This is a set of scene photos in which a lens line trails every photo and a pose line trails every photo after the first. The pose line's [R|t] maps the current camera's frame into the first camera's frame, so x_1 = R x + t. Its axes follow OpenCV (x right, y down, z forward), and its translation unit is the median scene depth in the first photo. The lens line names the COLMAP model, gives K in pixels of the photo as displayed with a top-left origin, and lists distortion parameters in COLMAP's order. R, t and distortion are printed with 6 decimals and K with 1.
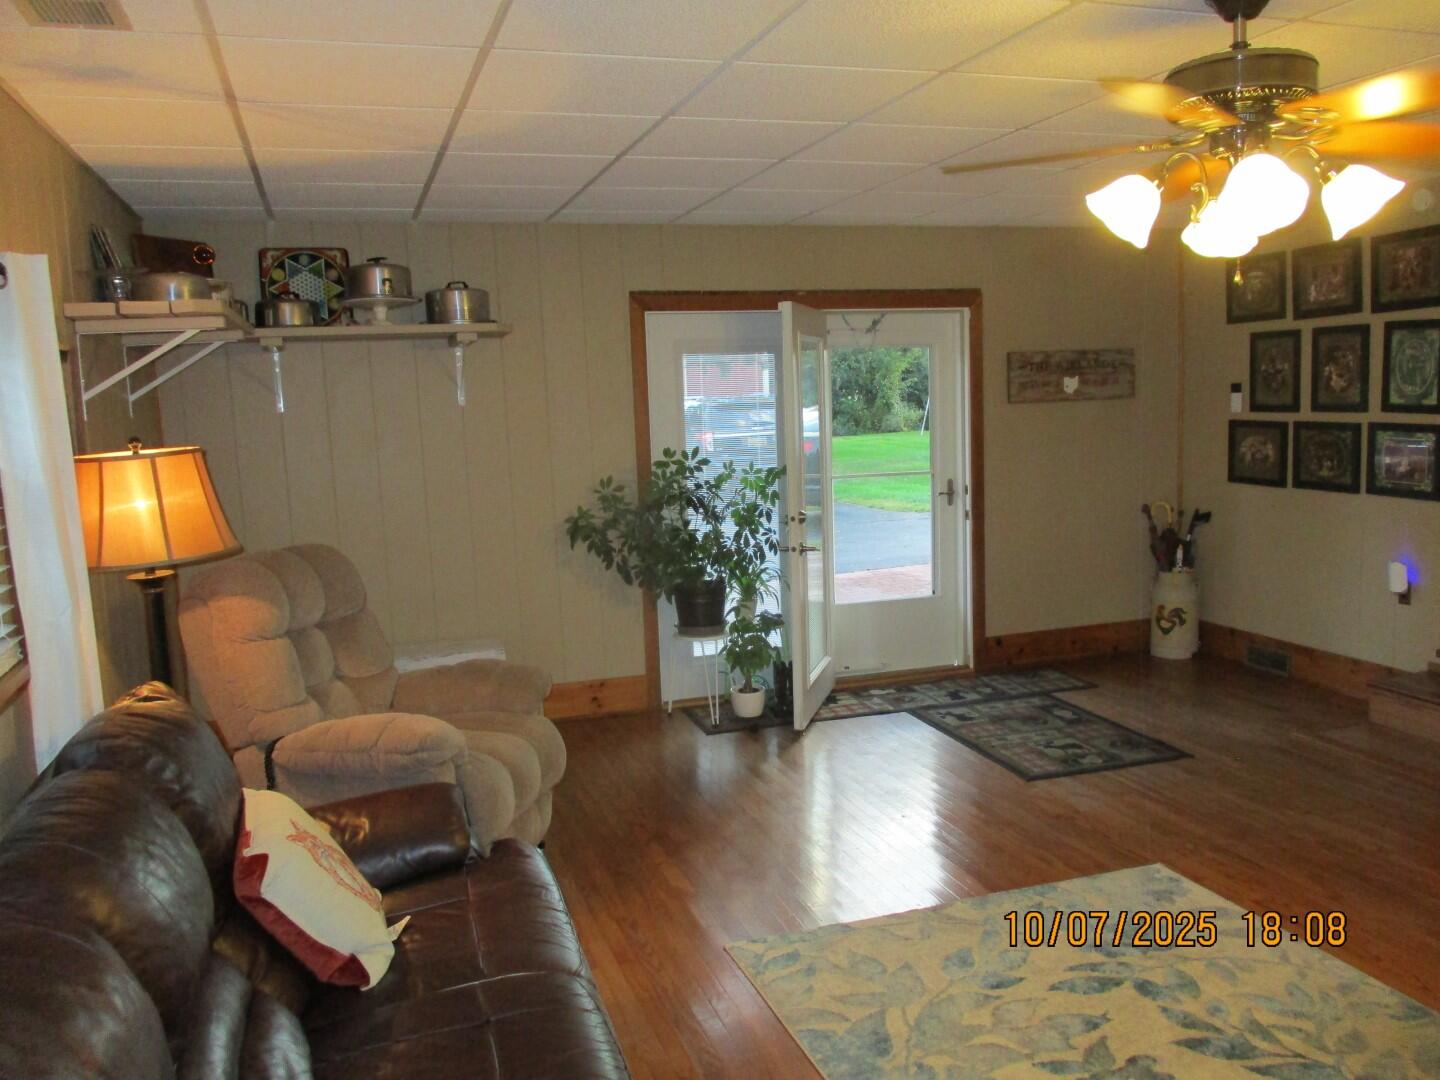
lens RADIAL K [[1198.0, 0, 732.7], [0, 1198.0, 530.4], [0, 0, 1]] dist [-0.033800, 0.021345]
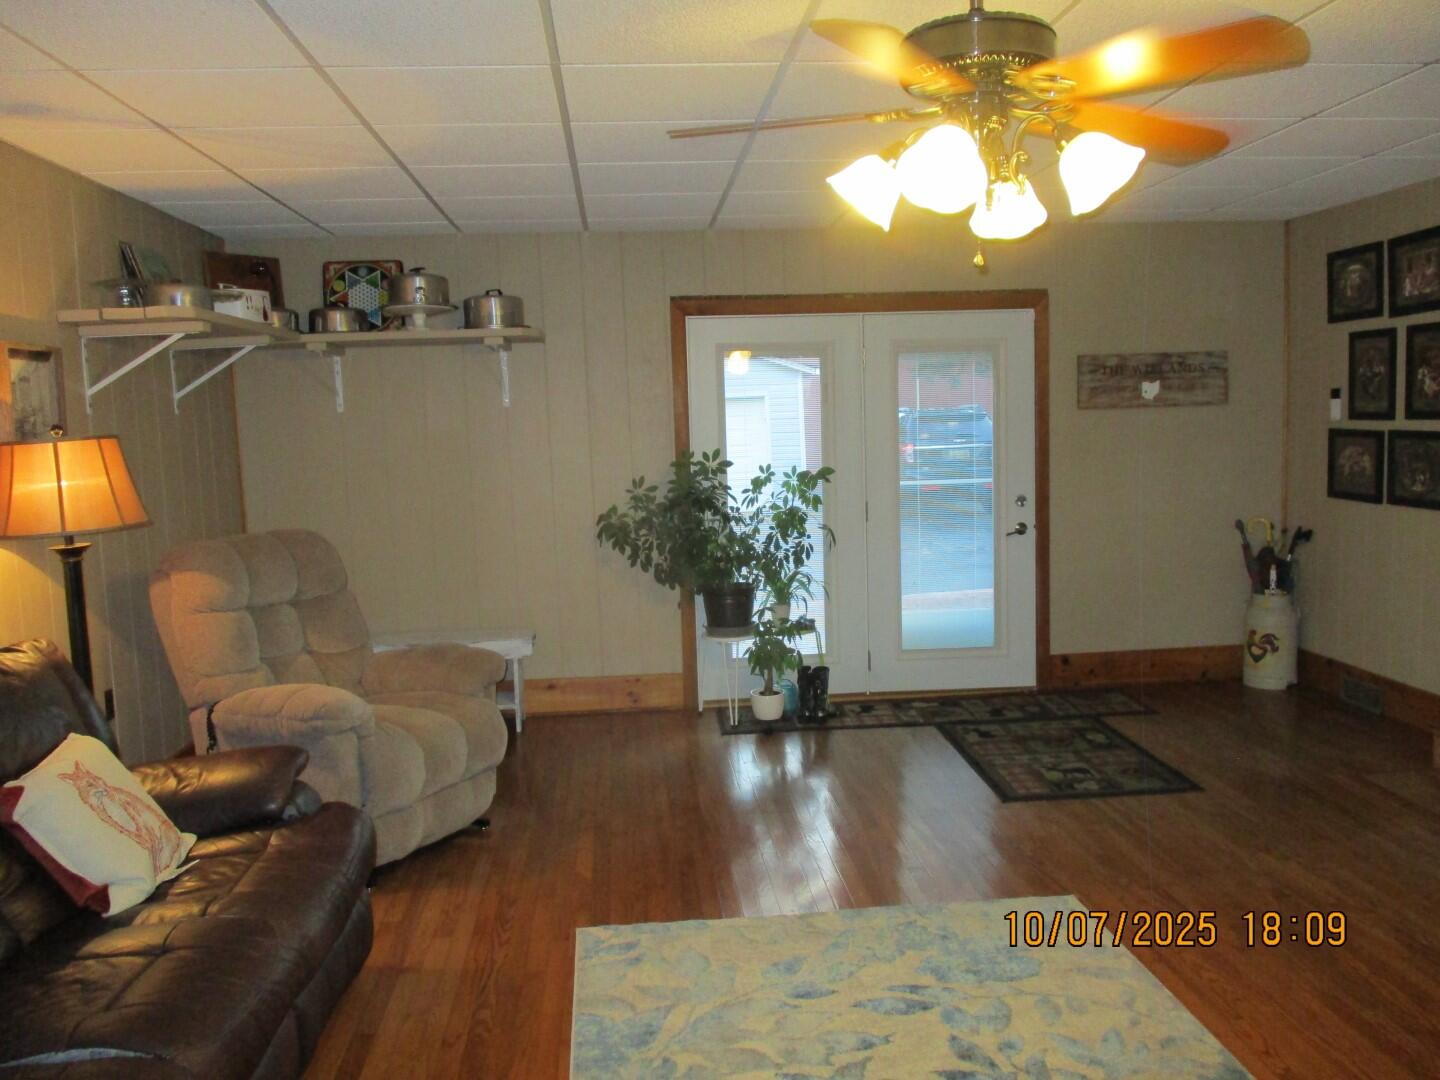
lens RADIAL K [[1198.0, 0, 734.0], [0, 1198.0, 527.7], [0, 0, 1]] dist [-0.033800, 0.021345]
pose [[0.974247, 0.027450, -0.223804, 0.223100], [-0.030511, 0.999482, -0.010231, 0.007274], [0.223408, 0.016796, 0.974580, 0.019382]]
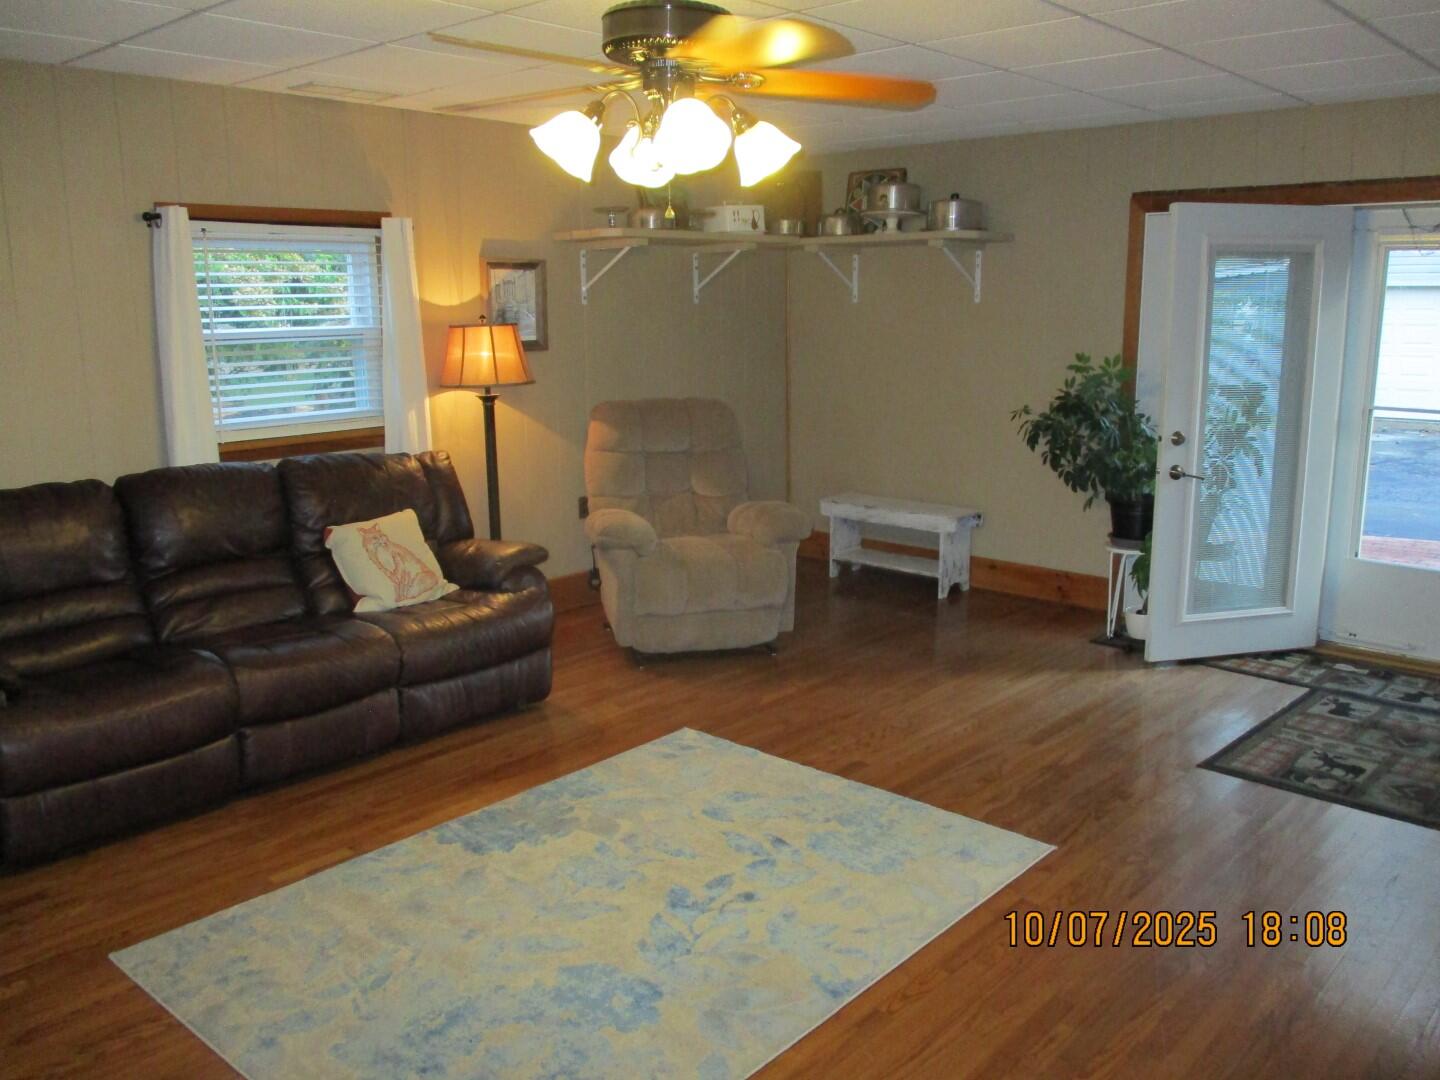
lens RADIAL K [[1198.0, 0, 735.4], [0, 1198.0, 533.9], [0, 0, 1]] dist [-0.033800, 0.021345]
pose [[0.496010, 0.199651, -0.845052, 0.707745], [-0.112969, 0.979774, 0.165172, -0.054586], [0.860937, 0.013538, 0.508532, 0.245523]]
